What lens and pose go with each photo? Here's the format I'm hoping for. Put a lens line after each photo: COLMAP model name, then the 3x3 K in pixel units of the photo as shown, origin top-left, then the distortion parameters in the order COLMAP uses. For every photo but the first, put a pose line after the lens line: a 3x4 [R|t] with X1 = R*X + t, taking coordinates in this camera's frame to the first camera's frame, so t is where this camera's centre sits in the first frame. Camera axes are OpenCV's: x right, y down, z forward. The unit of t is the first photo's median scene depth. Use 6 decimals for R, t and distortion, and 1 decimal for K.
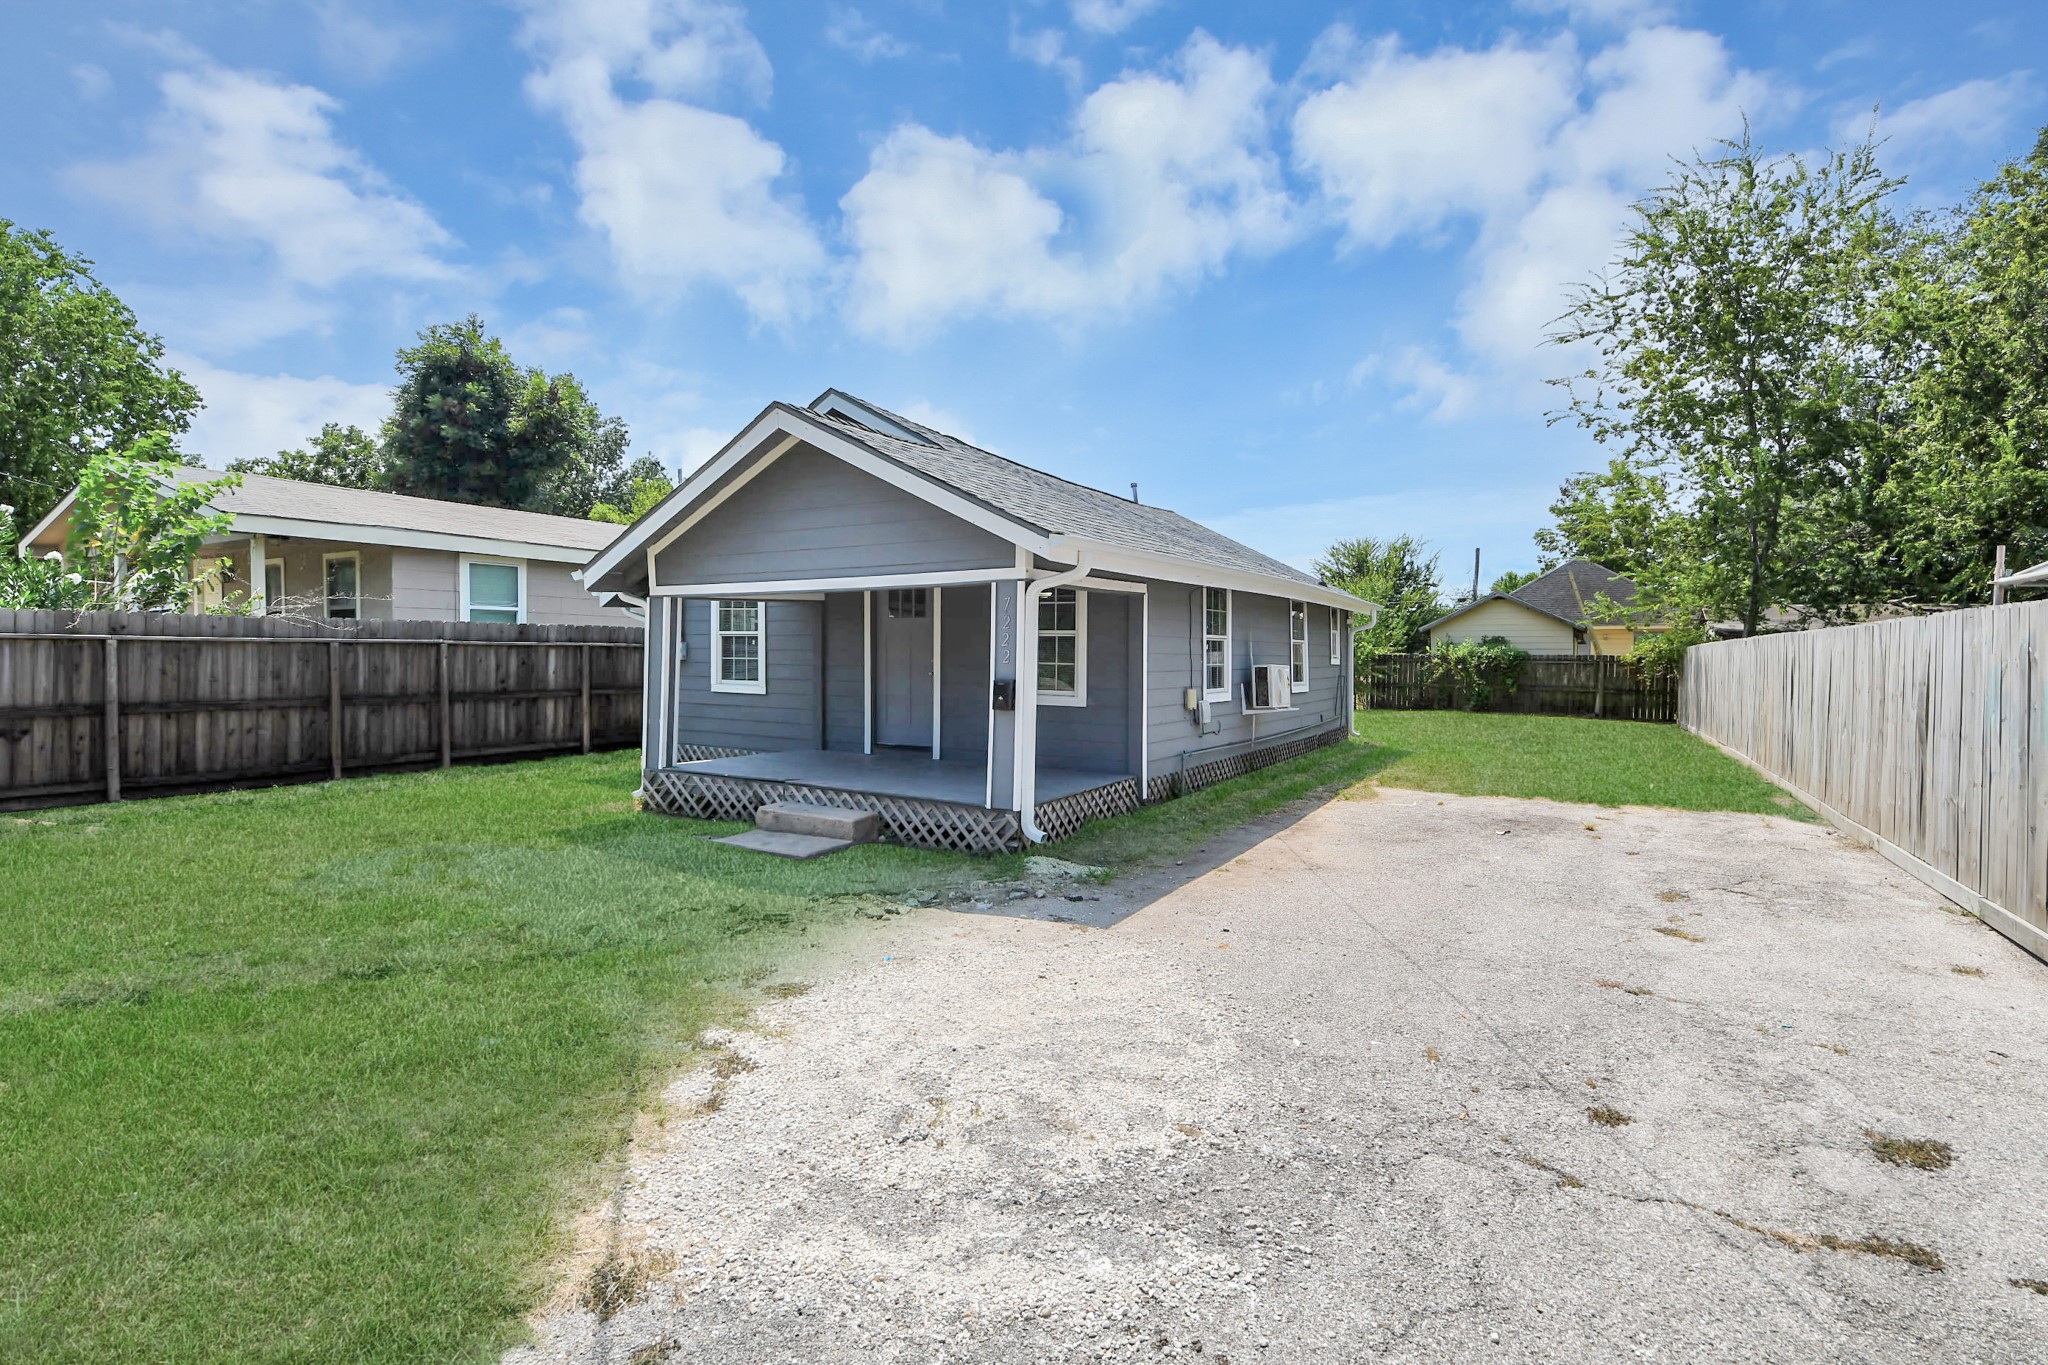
lens RADIAL K [[1021.7, 0, 1027.9], [0, 1021.7, 651.7], [0, 0, 1]] dist [-0.000621, -0.000415]
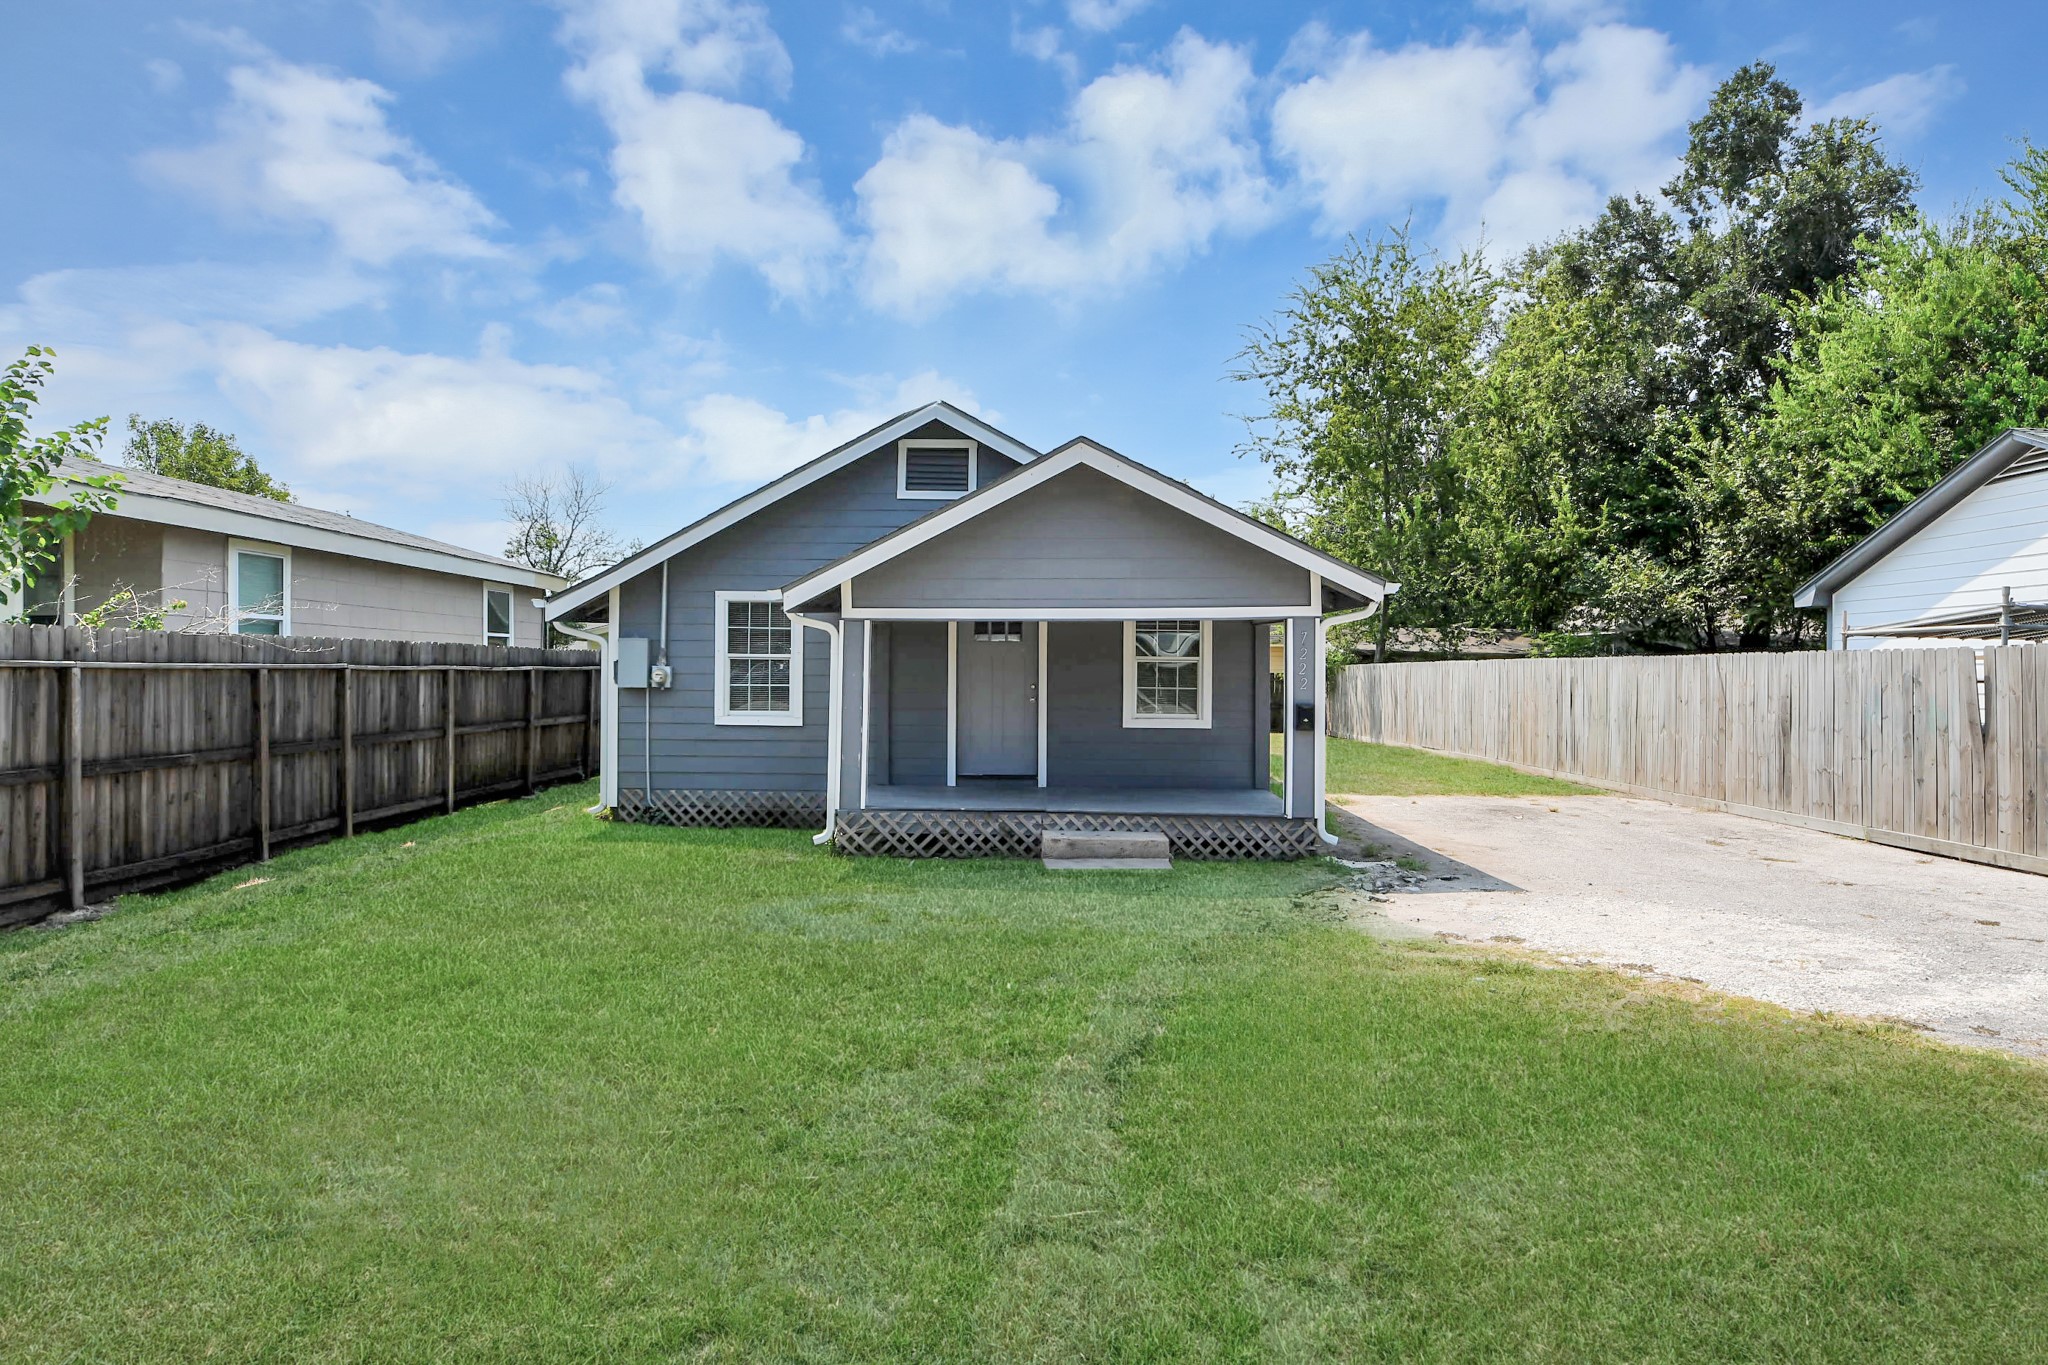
lens RADIAL K [[1253.7, 0, 1040.0], [0, 1253.7, 678.1], [0, 0, 1]] dist [0.029537, -0.000095]
pose [[0.861285, -0.005959, 0.508087, -0.754903], [0.001138, 0.999951, 0.009798, -0.011932], [-0.508121, -0.007861, 0.861250, -0.043818]]
